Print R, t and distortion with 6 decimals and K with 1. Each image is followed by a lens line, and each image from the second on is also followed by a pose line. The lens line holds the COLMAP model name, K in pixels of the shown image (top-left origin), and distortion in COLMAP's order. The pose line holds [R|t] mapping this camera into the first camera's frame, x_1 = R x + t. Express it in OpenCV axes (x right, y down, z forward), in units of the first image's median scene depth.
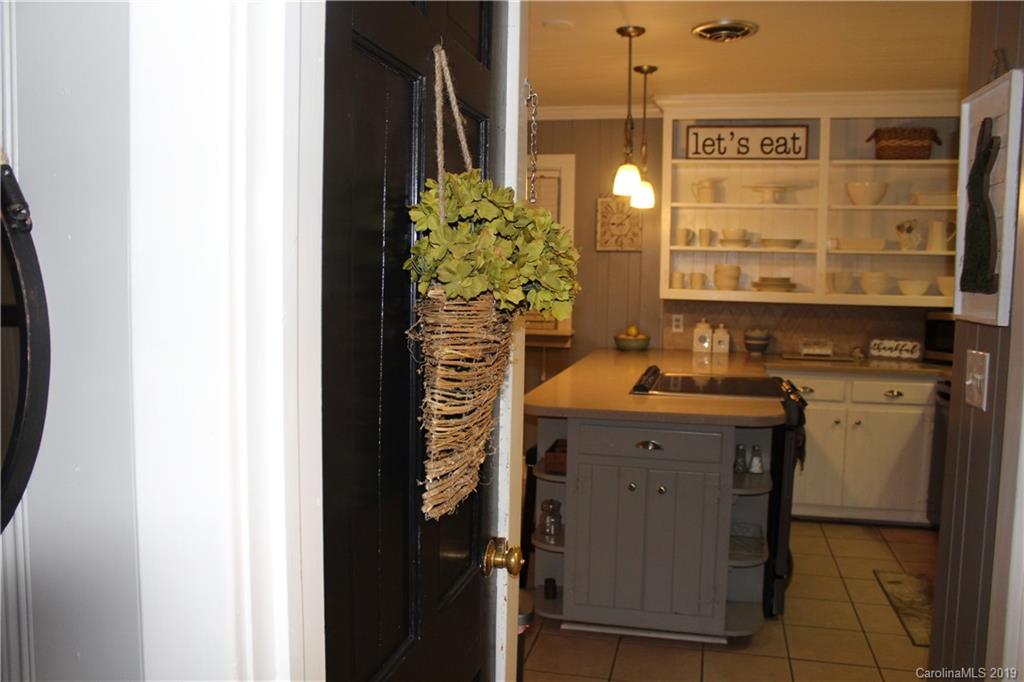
lens RADIAL K [[879.3, 0, 512.0], [0, 879.3, 341.0], [0, 0, 1]] dist [-0.166984, 0.127638]
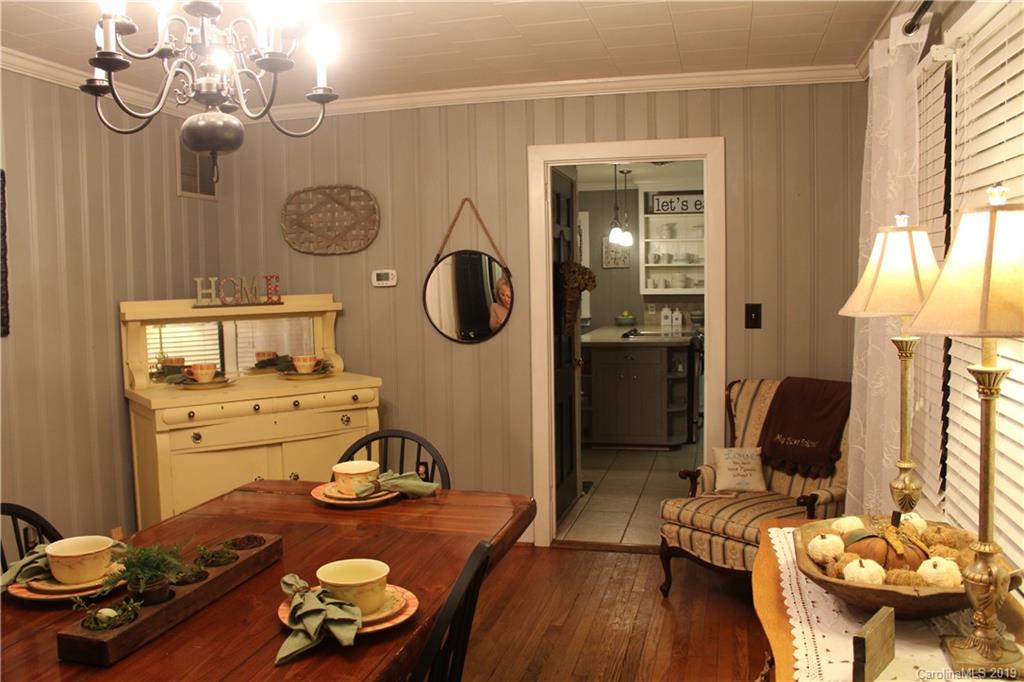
lens RADIAL K [[879.3, 0, 512.0], [0, 879.3, 341.0], [0, 0, 1]] dist [-0.166984, 0.127638]
pose [[0.999238, -0.036558, -0.013678, -0.067307], [0.036383, 0.999255, -0.012854, 0.057813], [0.014138, 0.012347, 0.999824, -0.760253]]
